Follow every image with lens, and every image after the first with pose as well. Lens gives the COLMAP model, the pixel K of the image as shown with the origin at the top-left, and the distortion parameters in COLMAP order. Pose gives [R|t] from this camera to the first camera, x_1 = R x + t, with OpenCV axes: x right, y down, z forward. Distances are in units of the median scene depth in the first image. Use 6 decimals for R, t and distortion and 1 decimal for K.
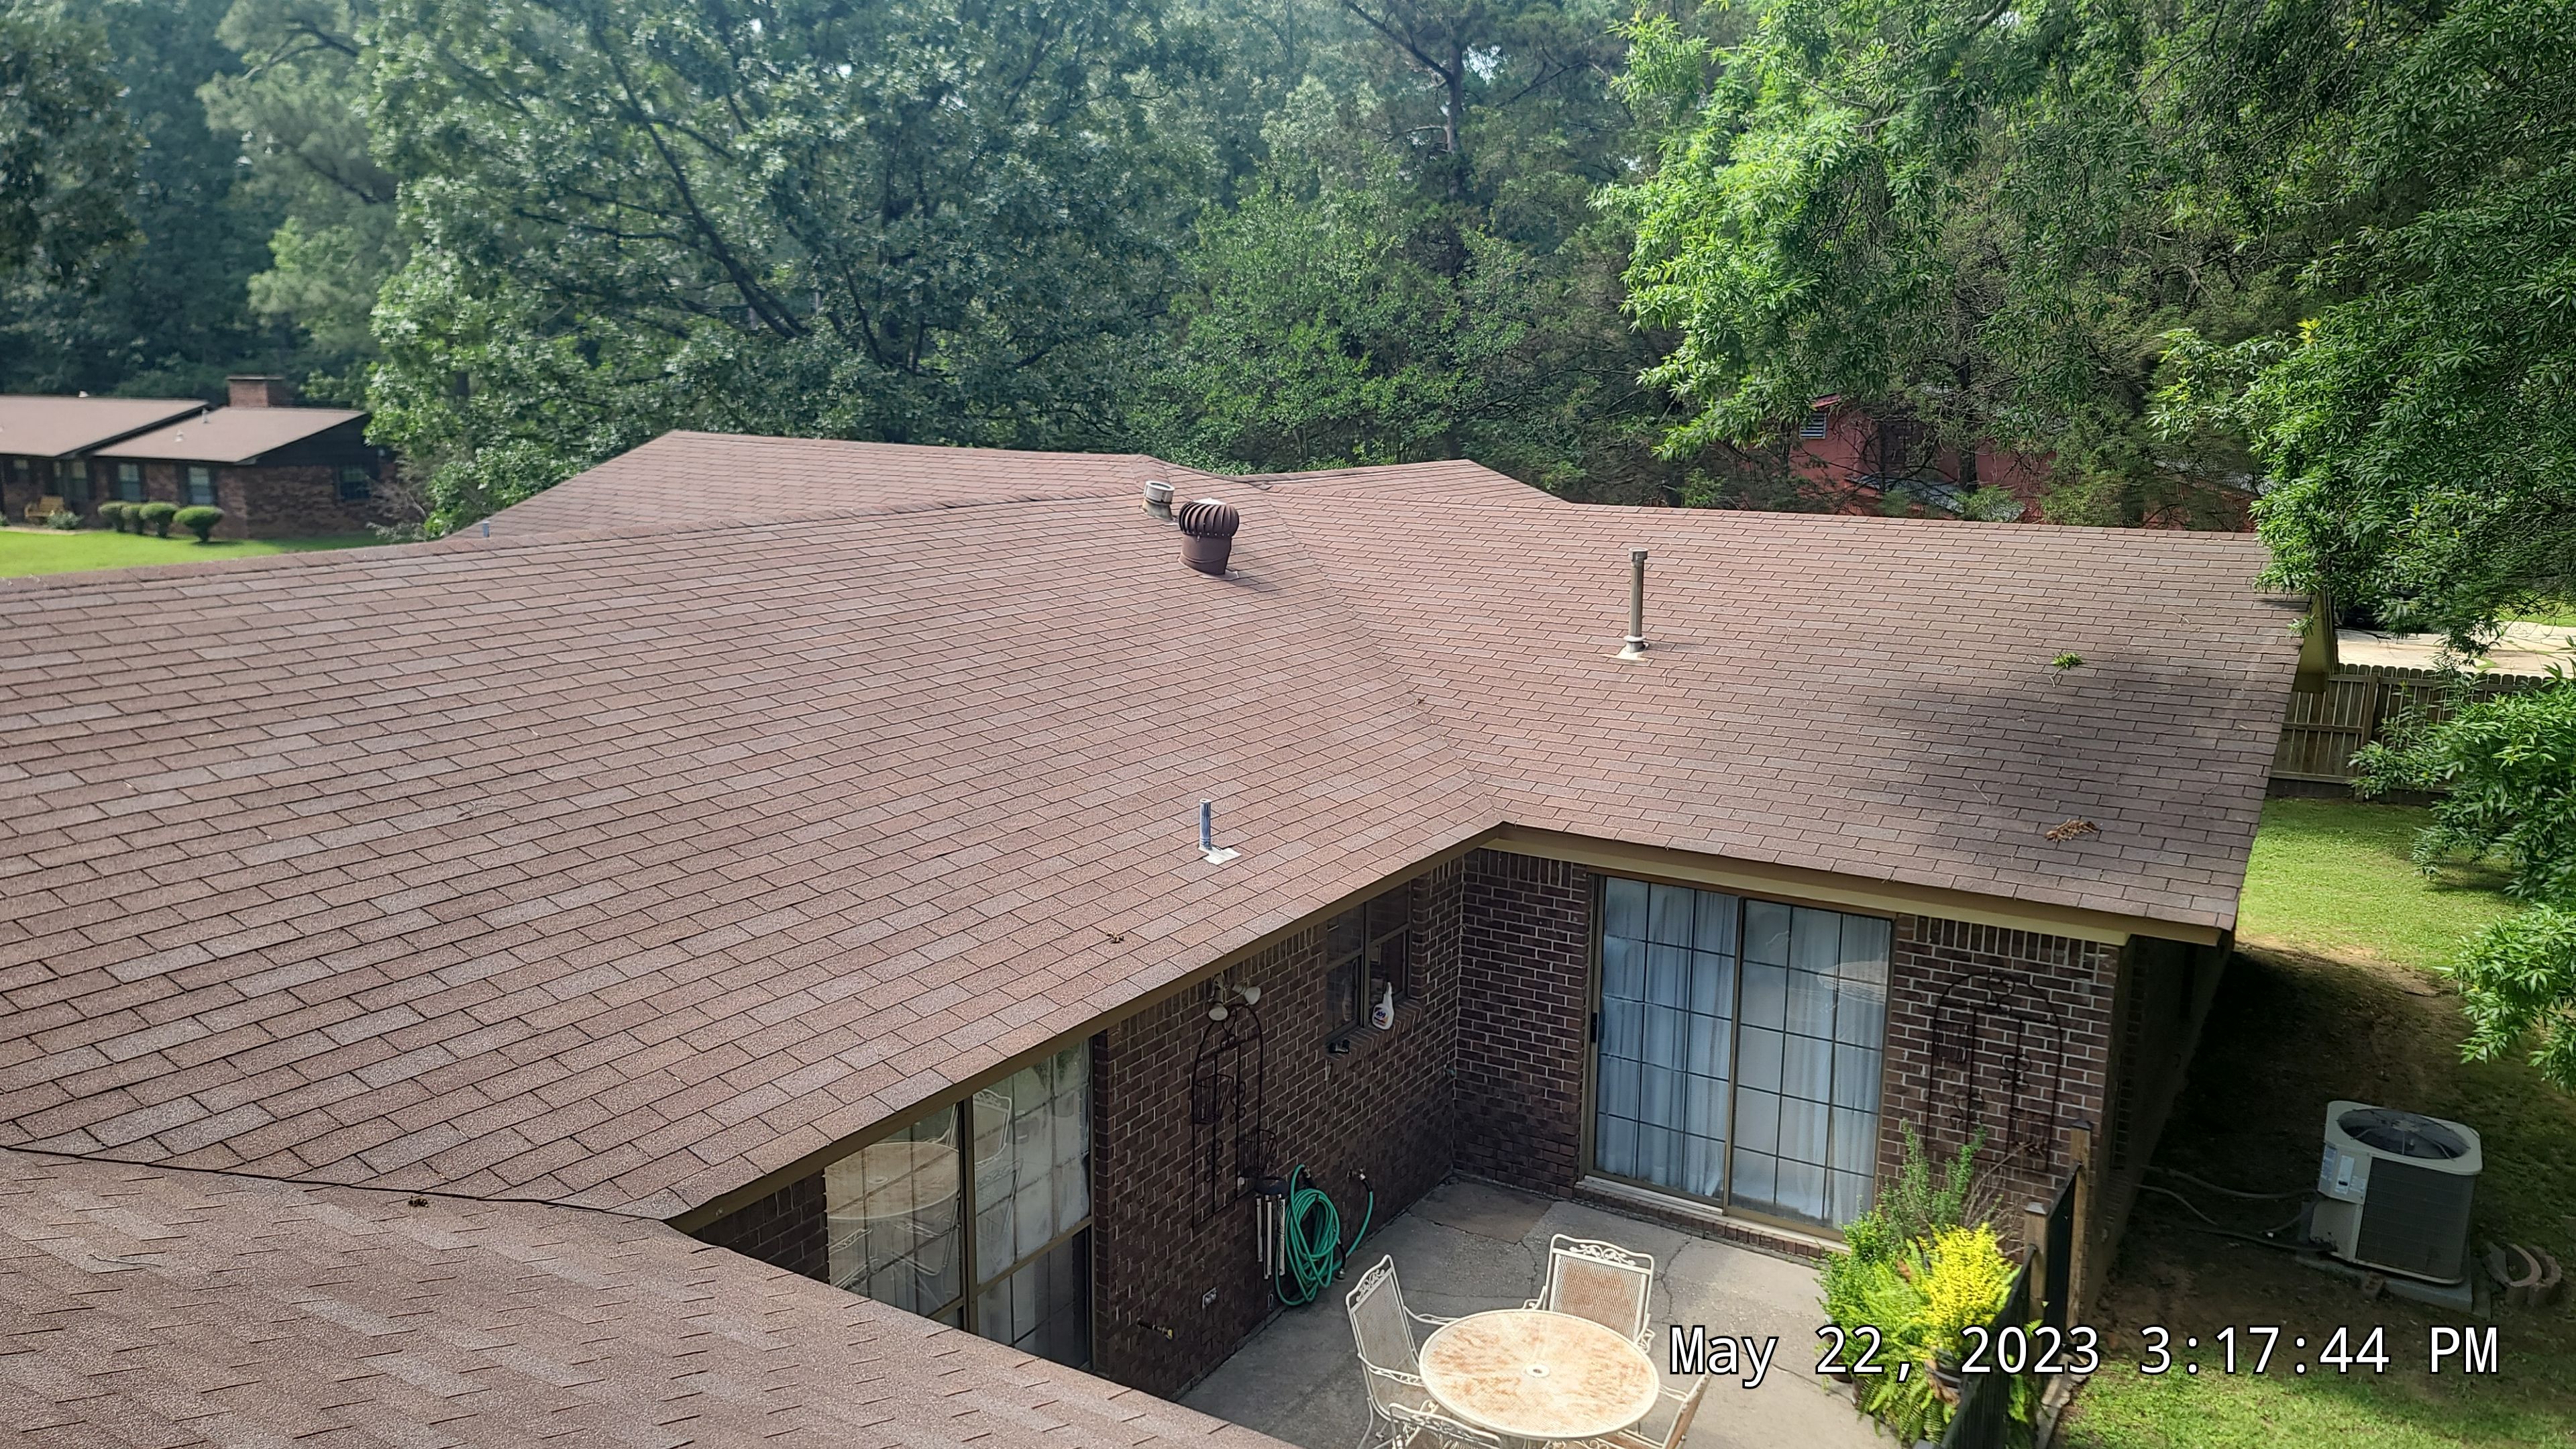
lens RADIAL K [[1914.4, 0, 1299.8], [0, 1914.4, 749.1], [0, 0, 1]] dist [0.047374, -0.004850]
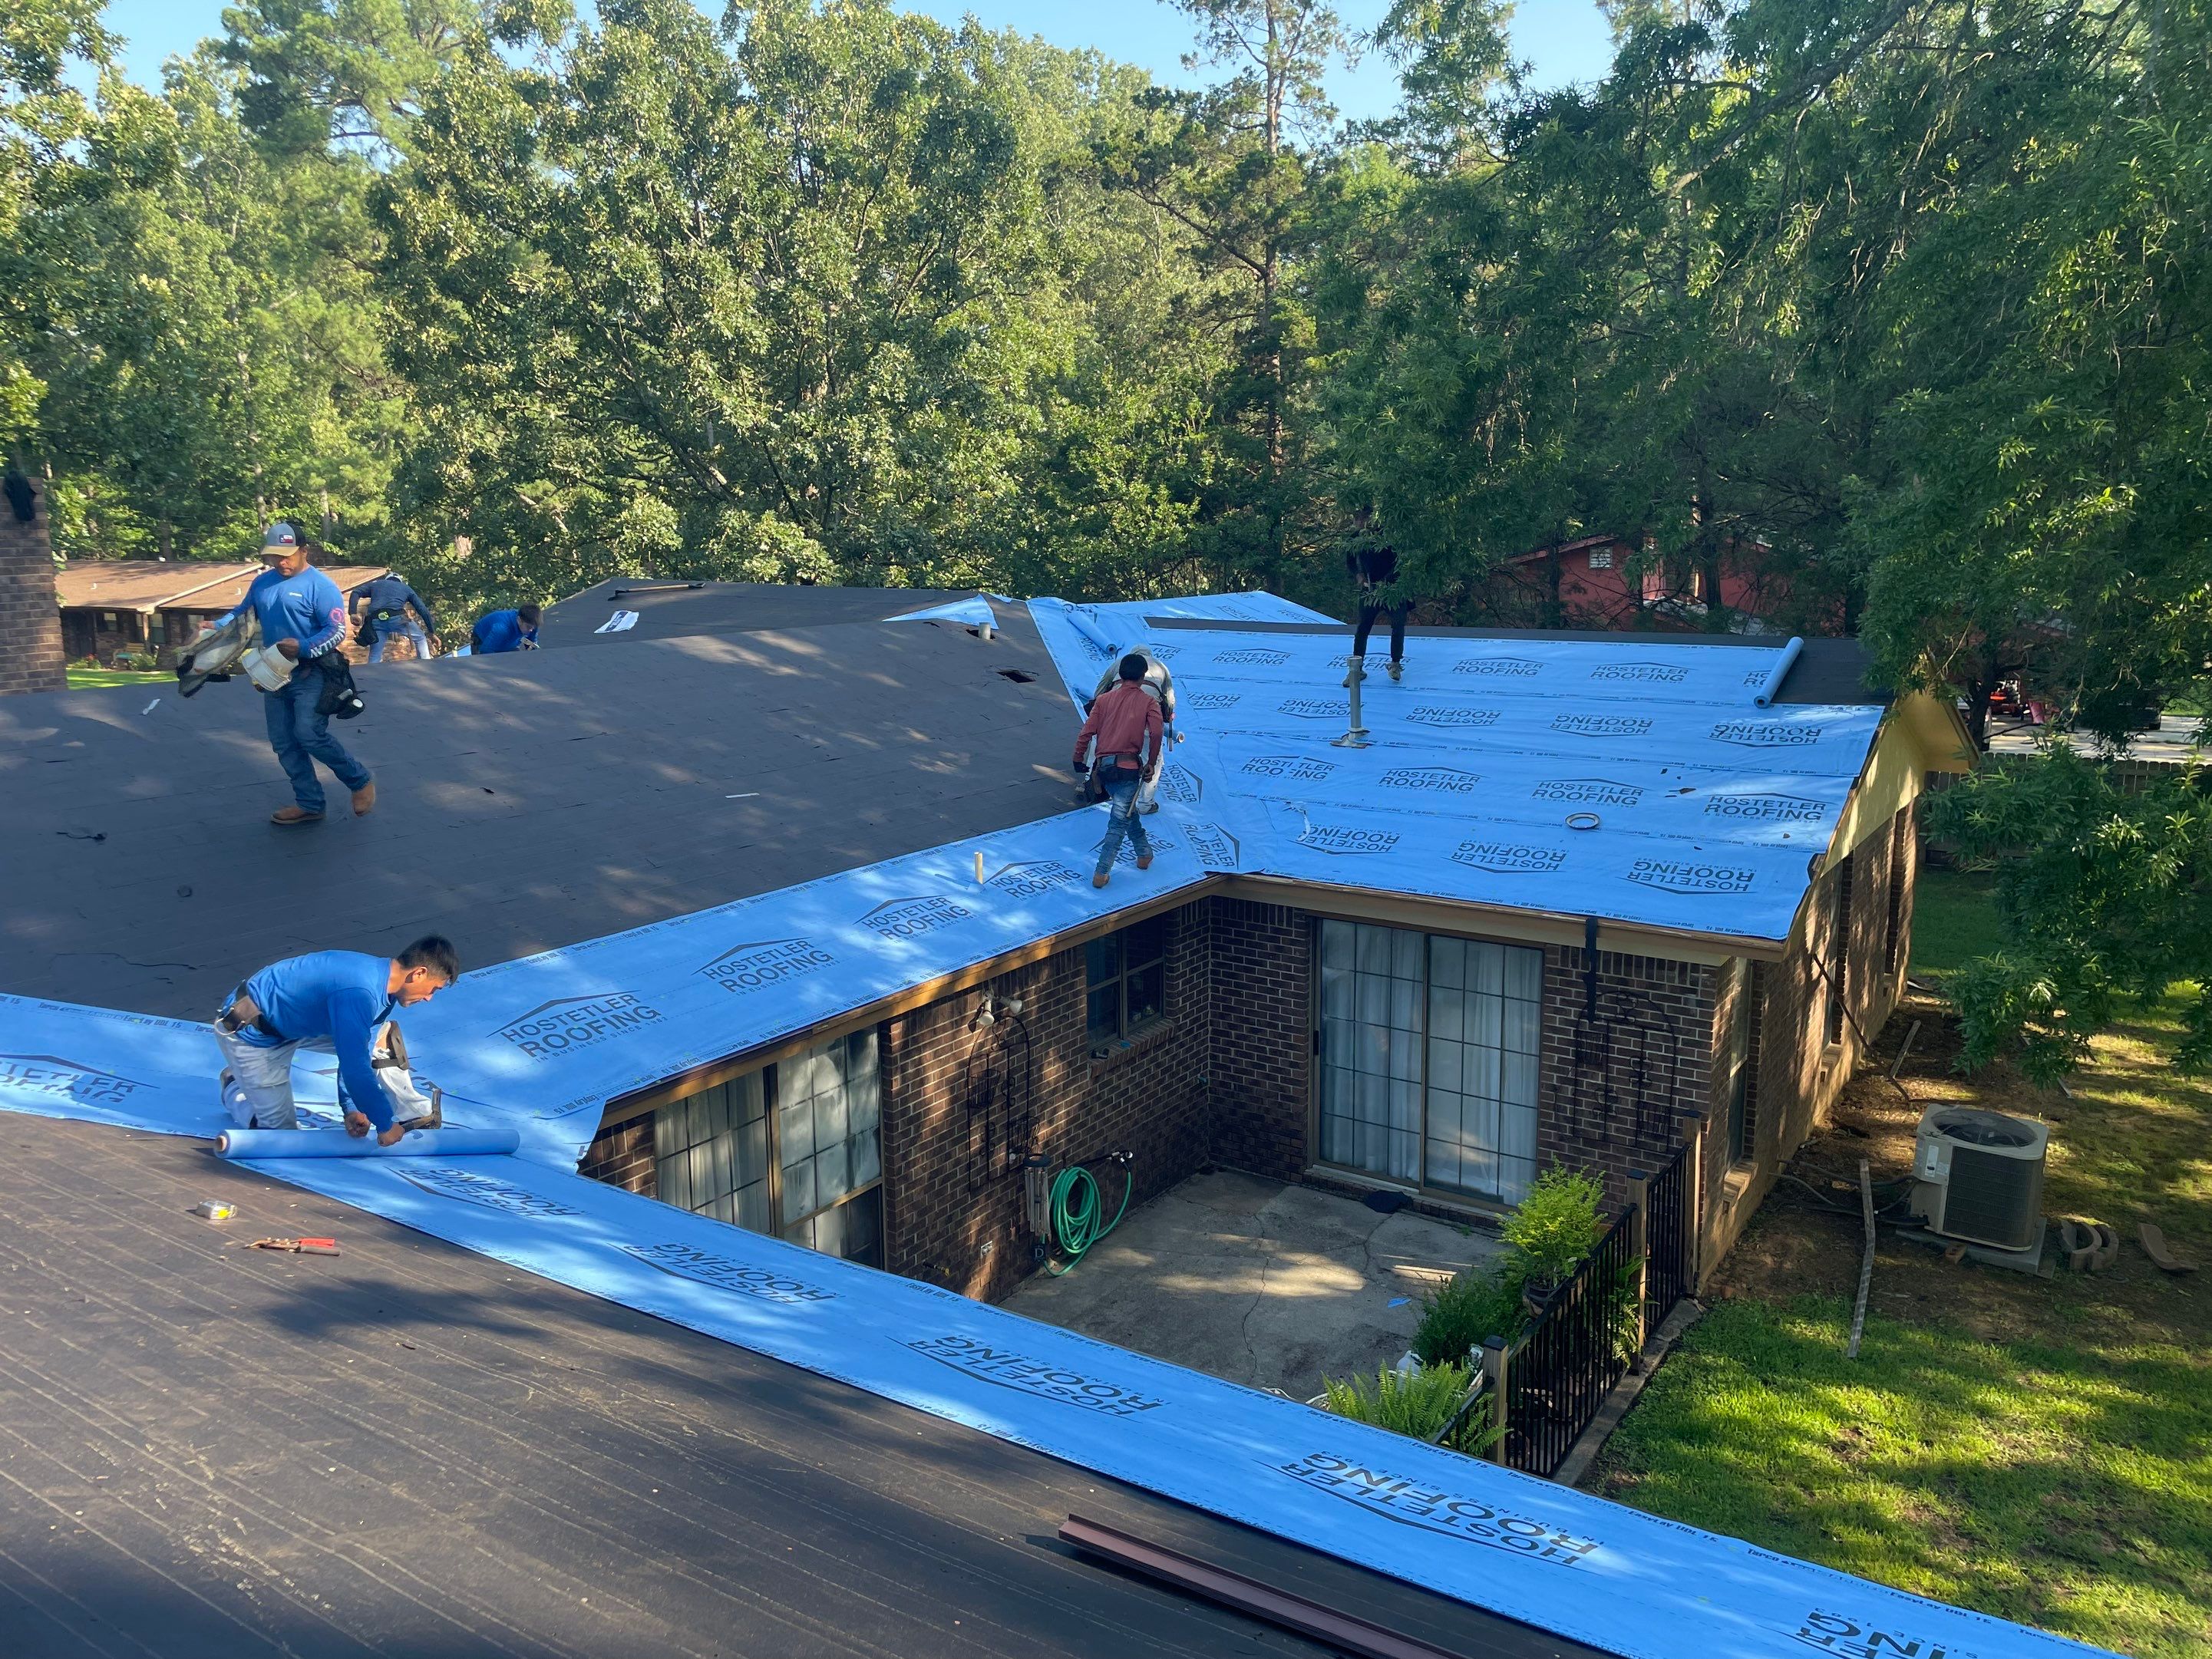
lens RADIAL K [[1671.8, 0, 1131.7], [0, 1671.8, 799.1], [0, 0, 1]] dist [0.103395, -0.126973]
pose [[0.999057, -0.008717, -0.042522, 0.087652], [0.007357, 0.999460, -0.032038, 0.023847], [0.042779, 0.031695, 0.998582, -0.095368]]
